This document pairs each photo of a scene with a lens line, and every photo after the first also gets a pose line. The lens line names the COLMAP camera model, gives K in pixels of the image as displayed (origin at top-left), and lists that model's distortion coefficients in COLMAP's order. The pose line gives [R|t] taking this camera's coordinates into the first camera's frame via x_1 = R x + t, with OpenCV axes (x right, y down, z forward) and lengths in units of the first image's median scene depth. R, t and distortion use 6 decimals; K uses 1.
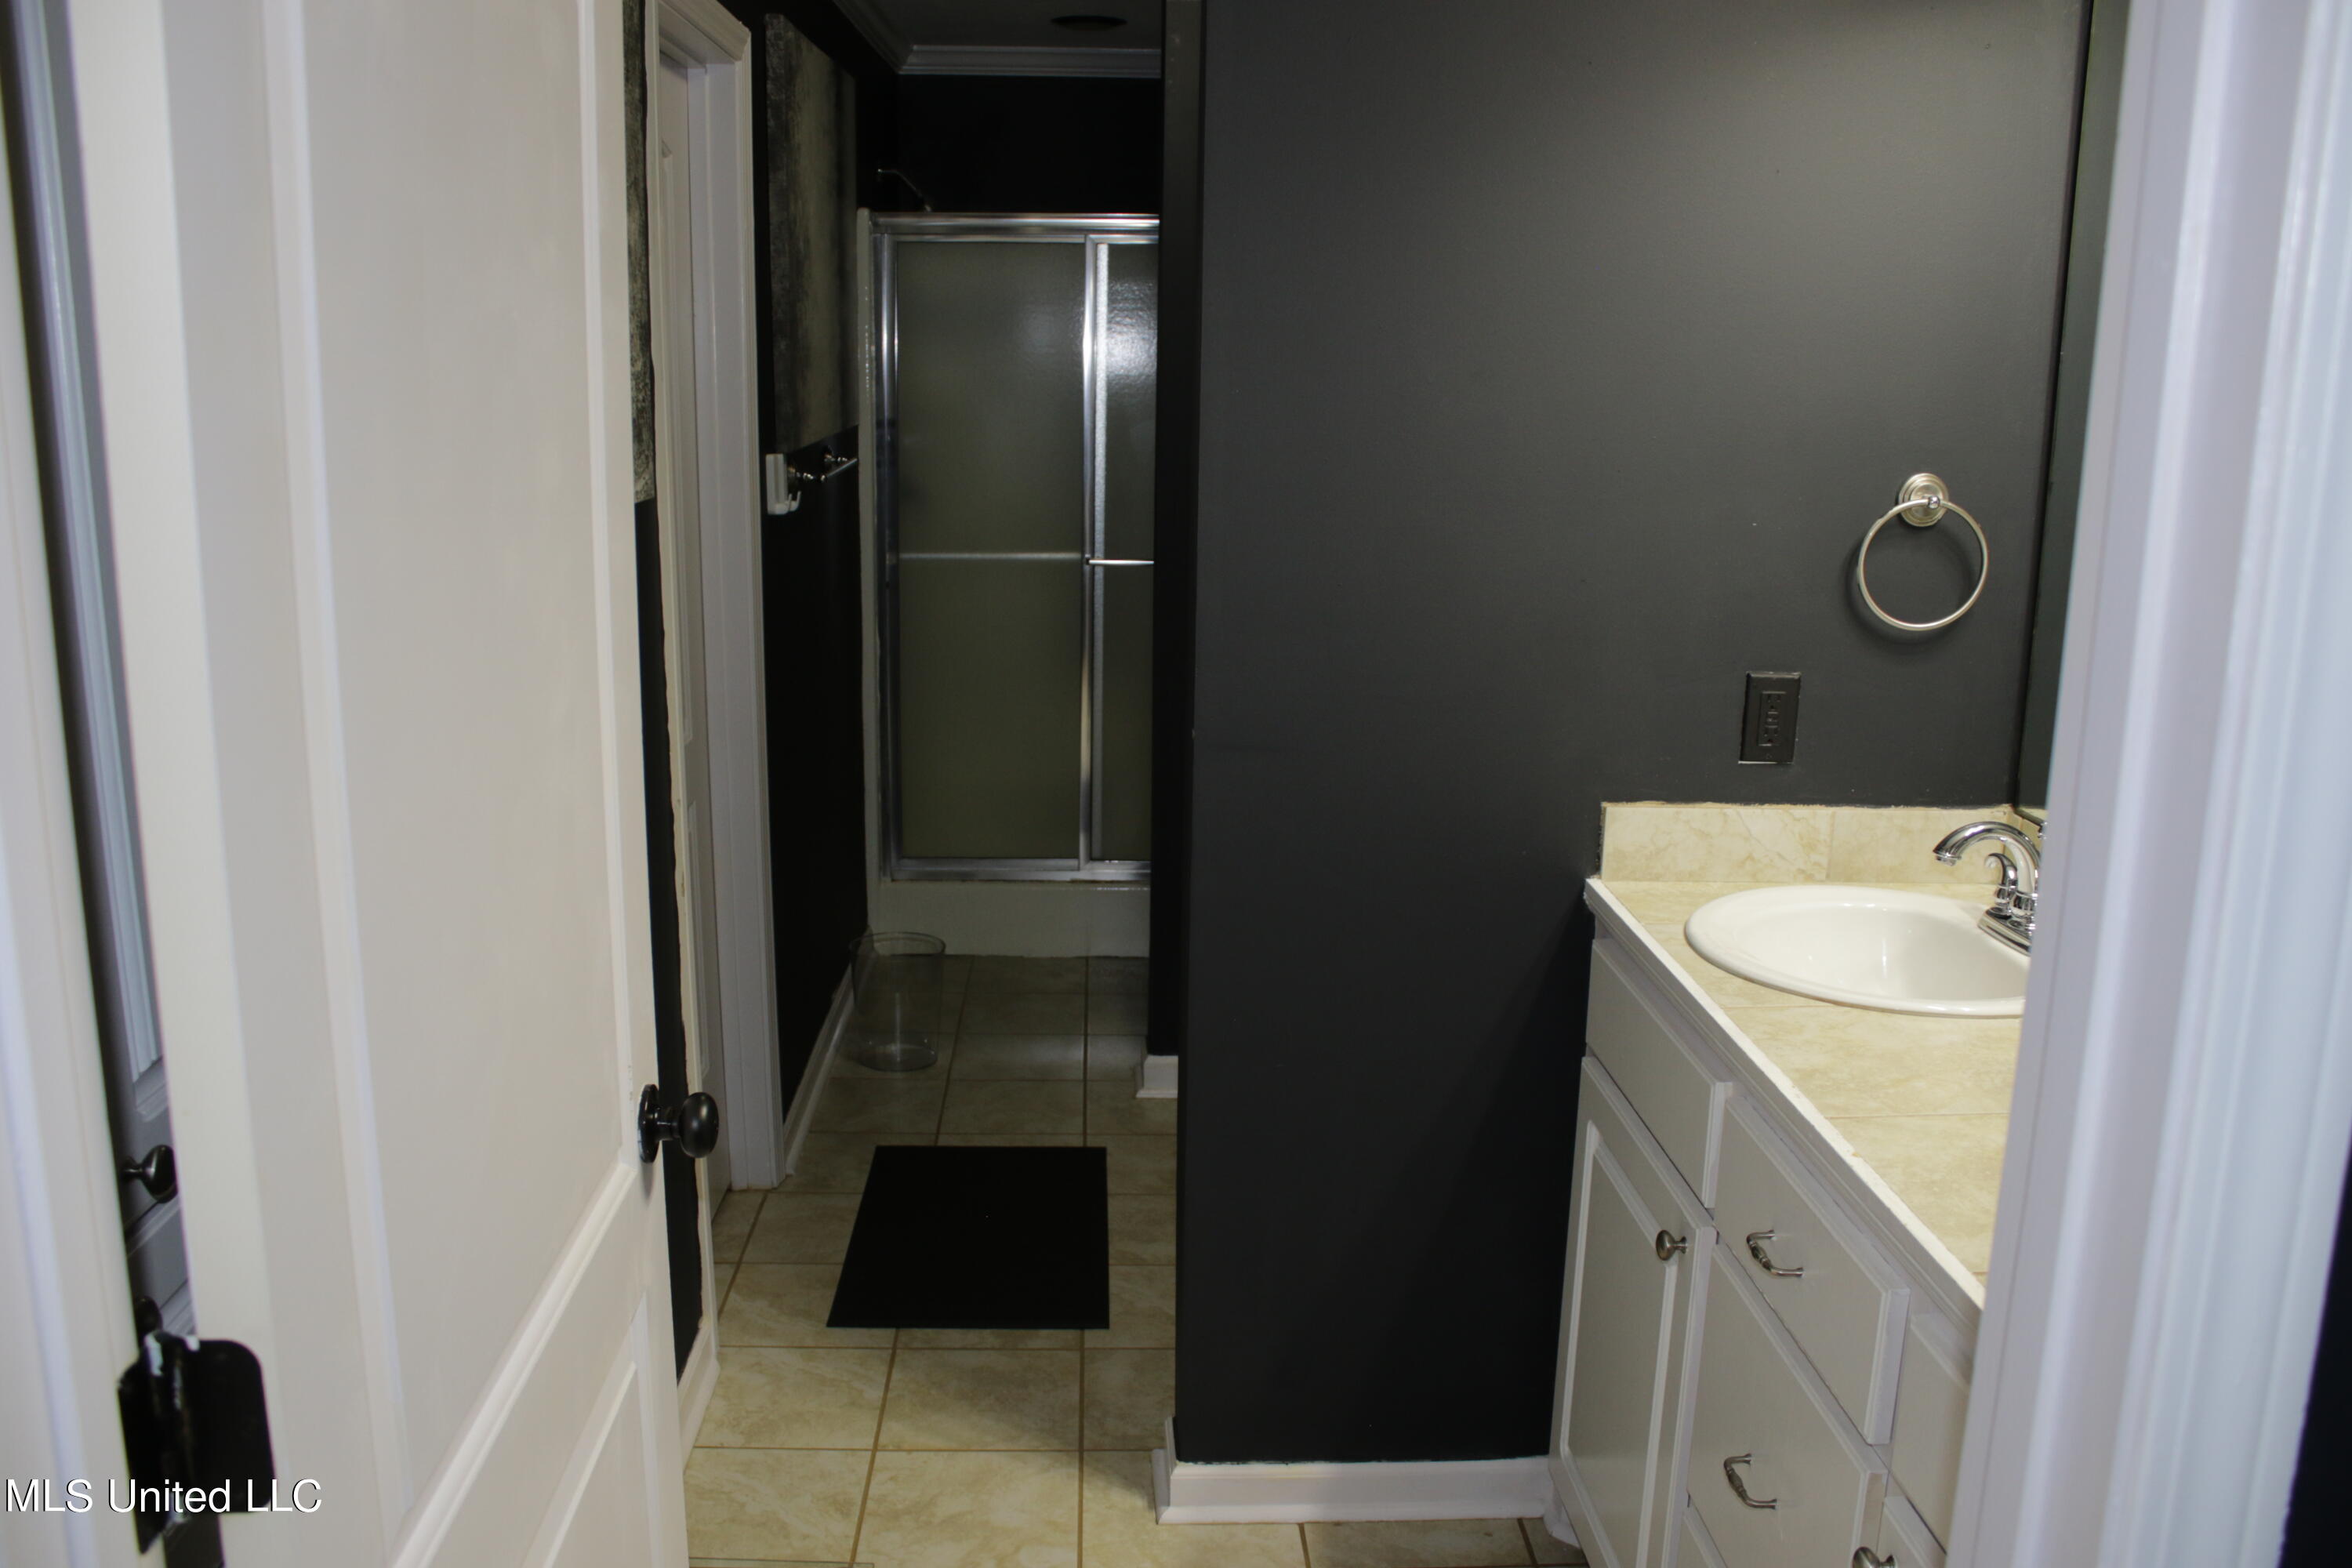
lens RADIAL K [[1961.8, 0, 1153.7], [0, 1961.8, 794.6], [0, 0, 1]] dist [-0.166646, 0.154564]
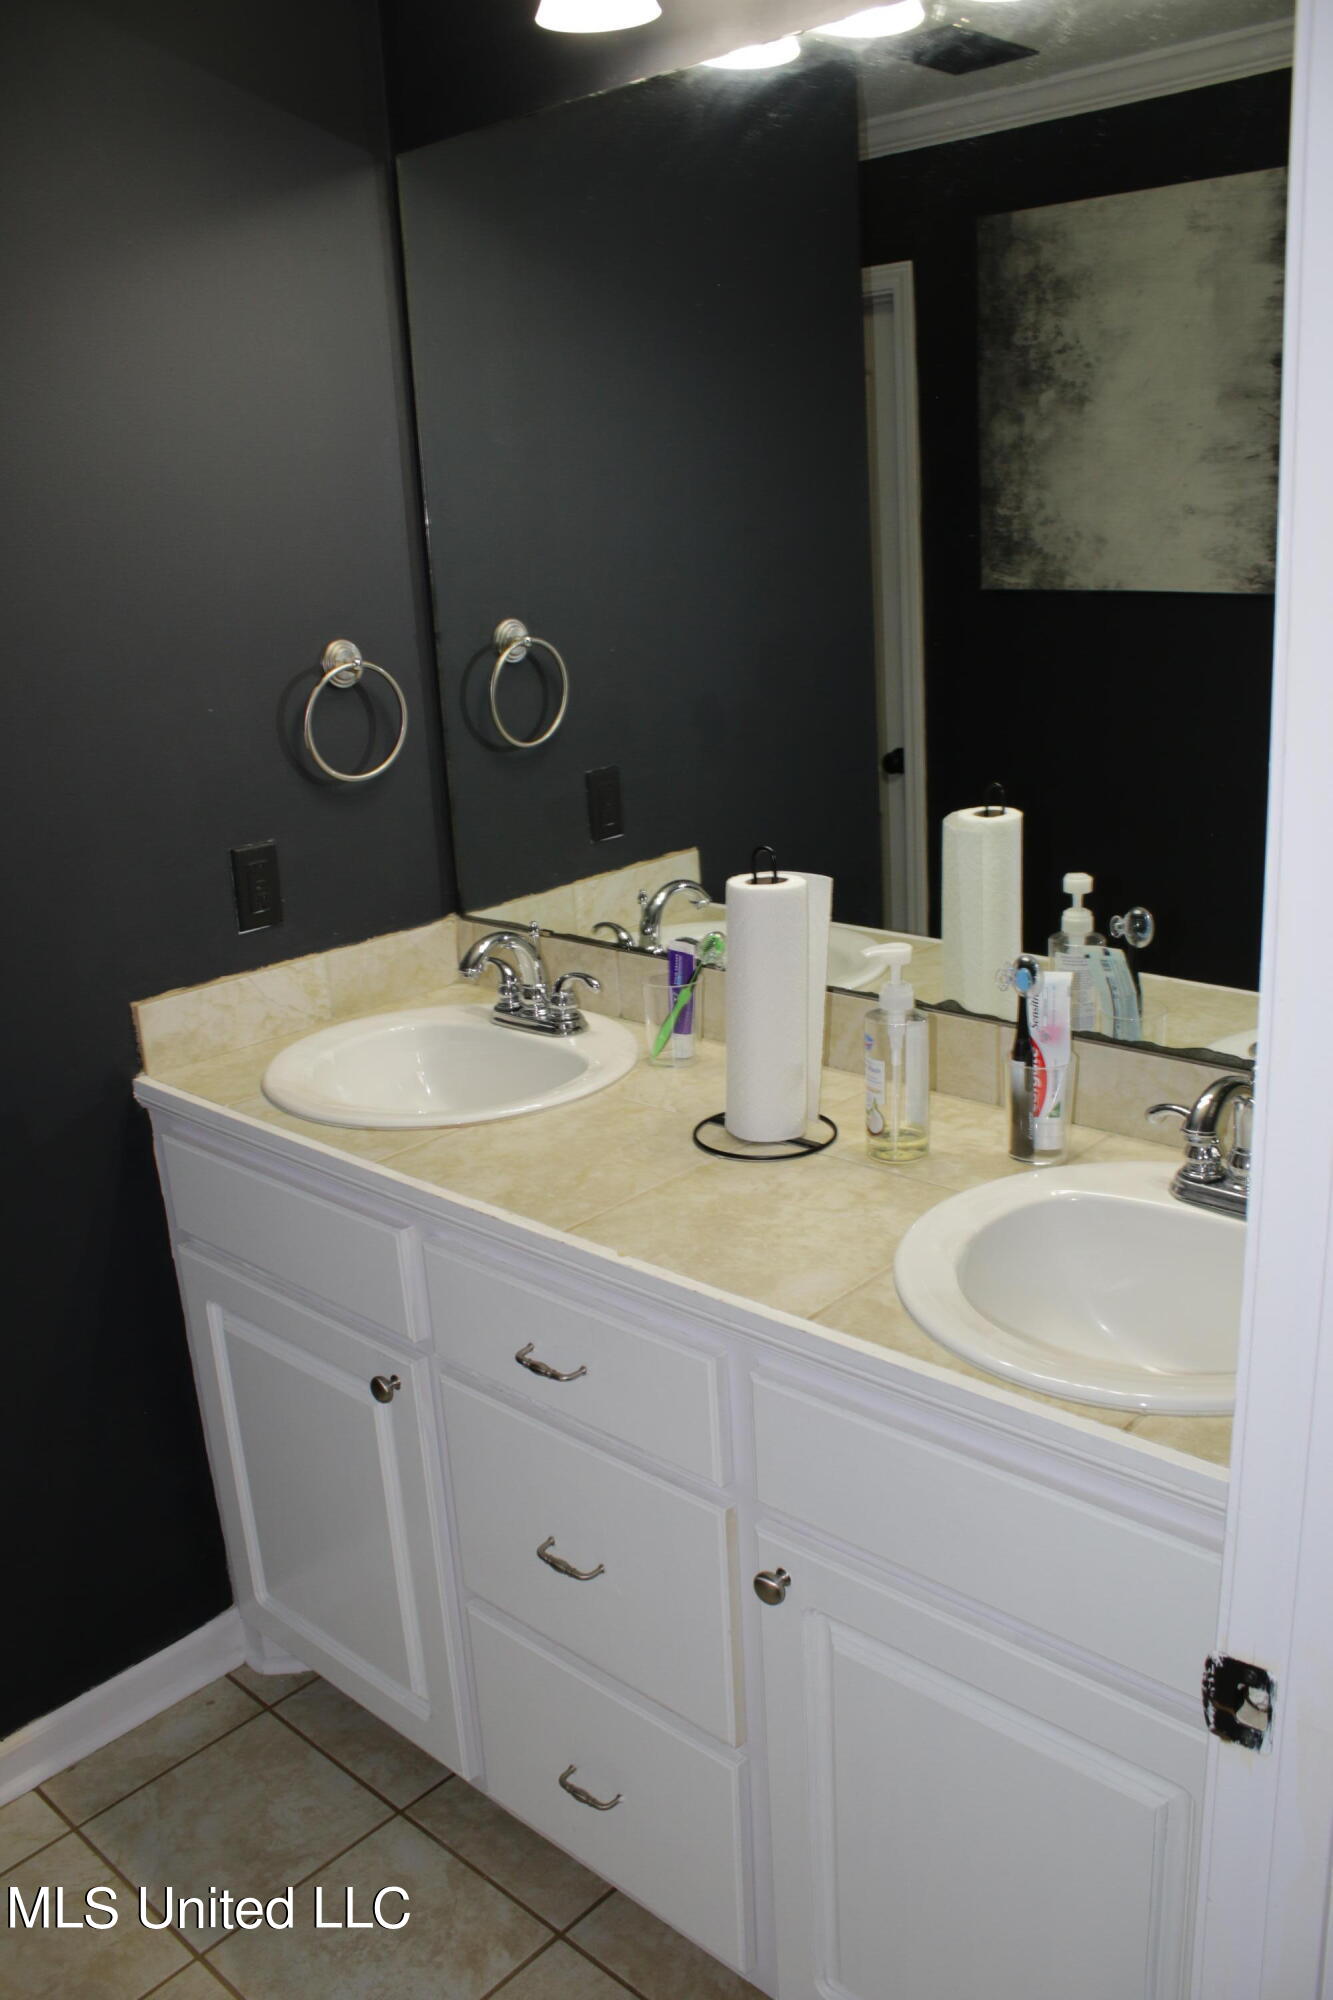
lens RADIAL K [[1668.2, 0, 673.2], [0, 1668.2, 1022.6], [0, 0, 1]] dist [-0.166646, 0.154564]
pose [[0.703444, -0.261924, 0.660728, -0.142765], [0.219078, 0.964262, 0.149008, -0.052552], [-0.676144, 0.039932, 0.735686, 0.173946]]
